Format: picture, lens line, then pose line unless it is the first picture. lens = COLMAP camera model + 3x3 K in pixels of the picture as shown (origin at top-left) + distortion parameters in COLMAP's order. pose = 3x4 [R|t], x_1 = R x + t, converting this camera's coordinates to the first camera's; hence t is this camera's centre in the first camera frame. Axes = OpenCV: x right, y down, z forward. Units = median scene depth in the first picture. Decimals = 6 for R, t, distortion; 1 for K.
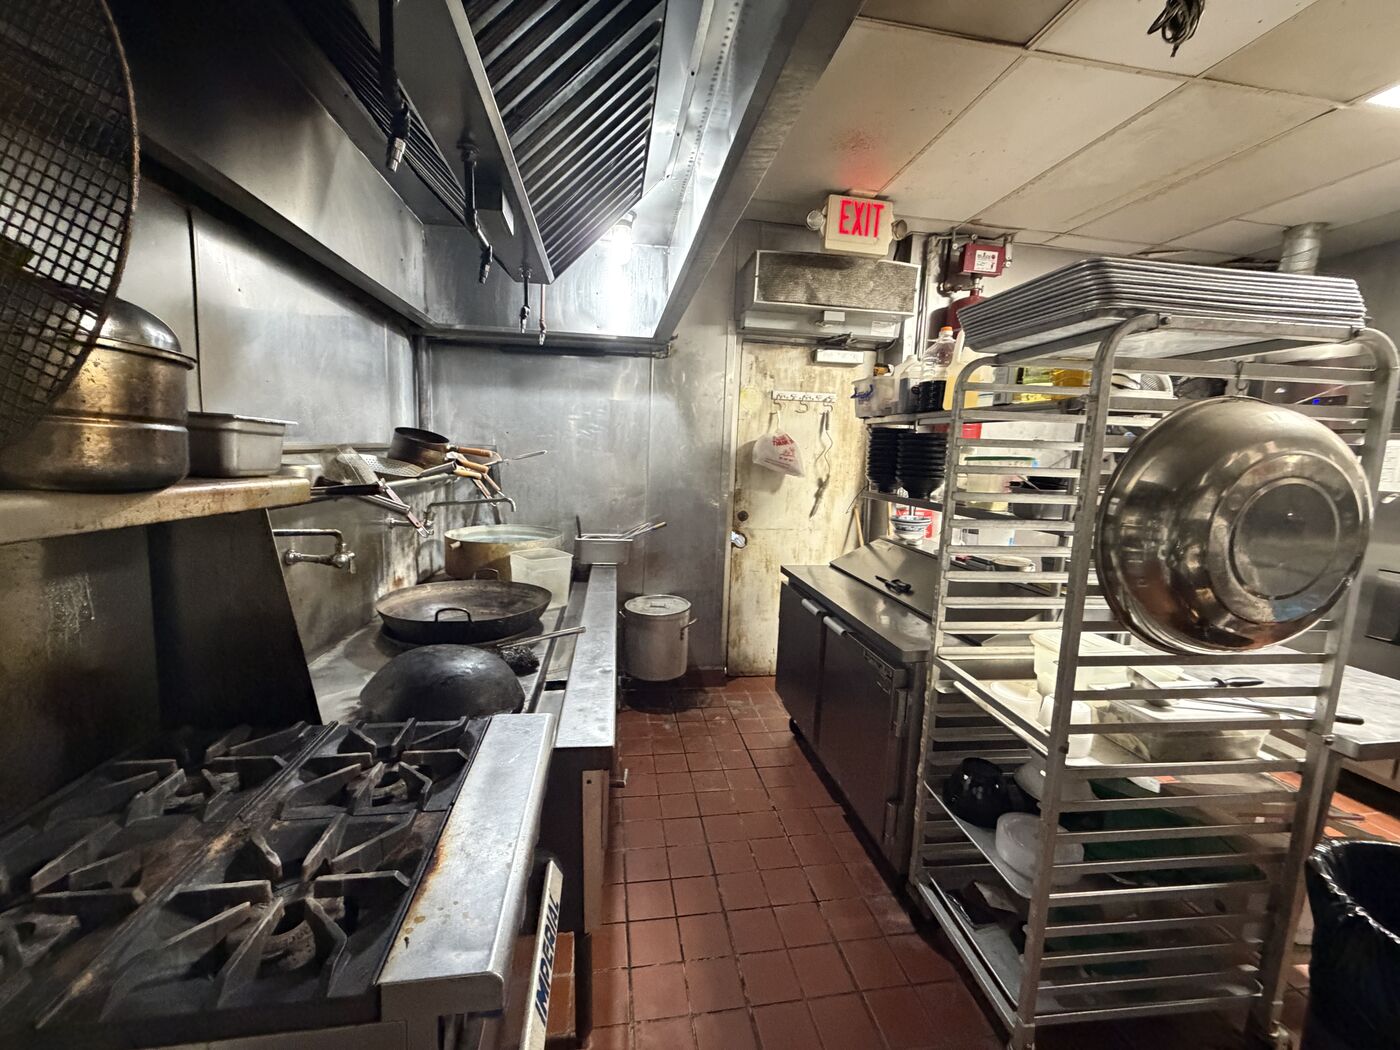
lens RADIAL K [[556.1, 0, 695.5], [0, 556.1, 526.2], [0, 0, 1]] dist [-0.000740, -0.000208]
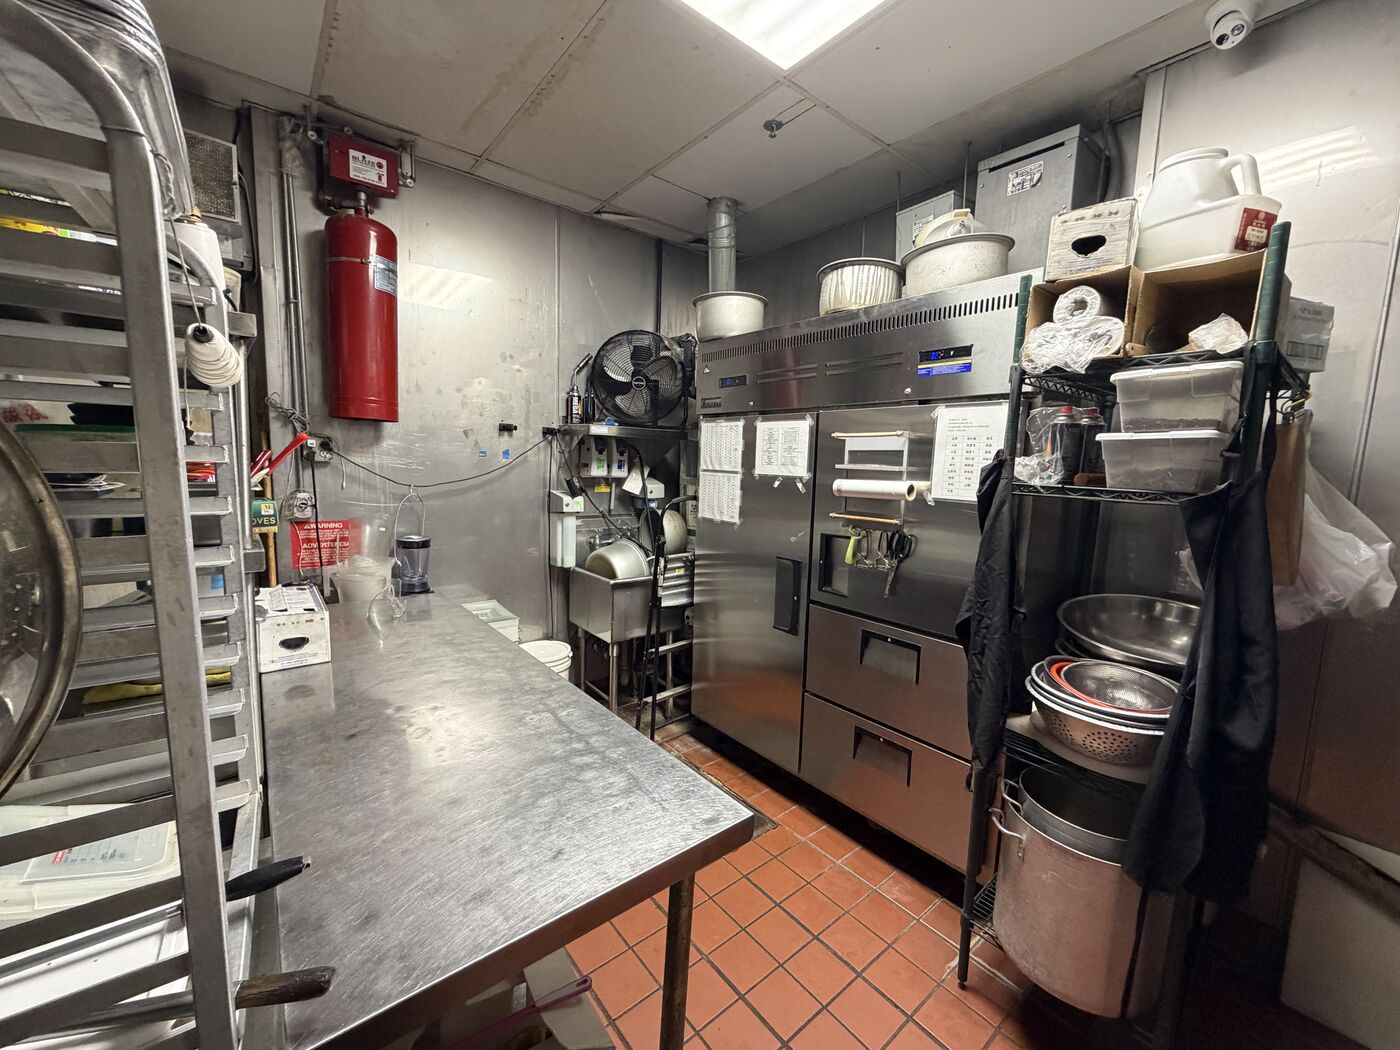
lens RADIAL K [[556.1, 0, 695.5], [0, 556.1, 526.2], [0, 0, 1]] dist [-0.000740, -0.000208]
pose [[0.868468, -0.072213, 0.490458, 0.657424], [0.072940, 0.997180, 0.017665, -0.001640], [-0.490350, 0.020432, 0.871286, 0.237149]]
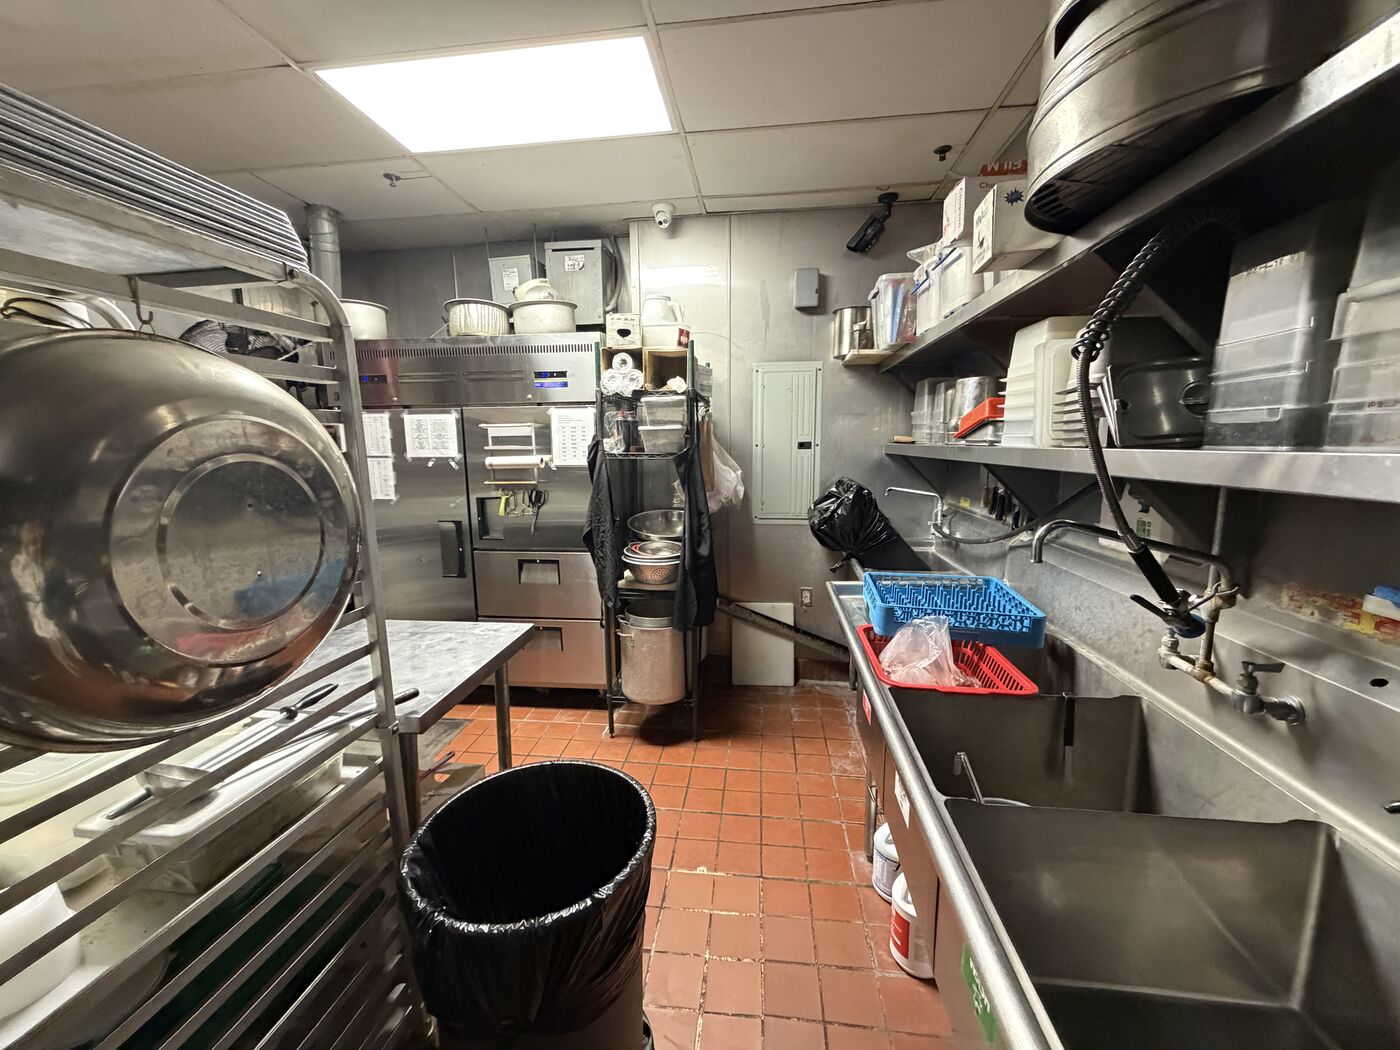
lens RADIAL K [[556.1, 0, 695.5], [0, 556.1, 526.2], [0, 0, 1]] dist [-0.000740, -0.000208]
pose [[0.273142, -0.185005, 0.944016, 0.236275], [0.152601, 0.977240, 0.147363, -0.004980], [-0.949793, 0.103807, 0.295157, 0.106390]]
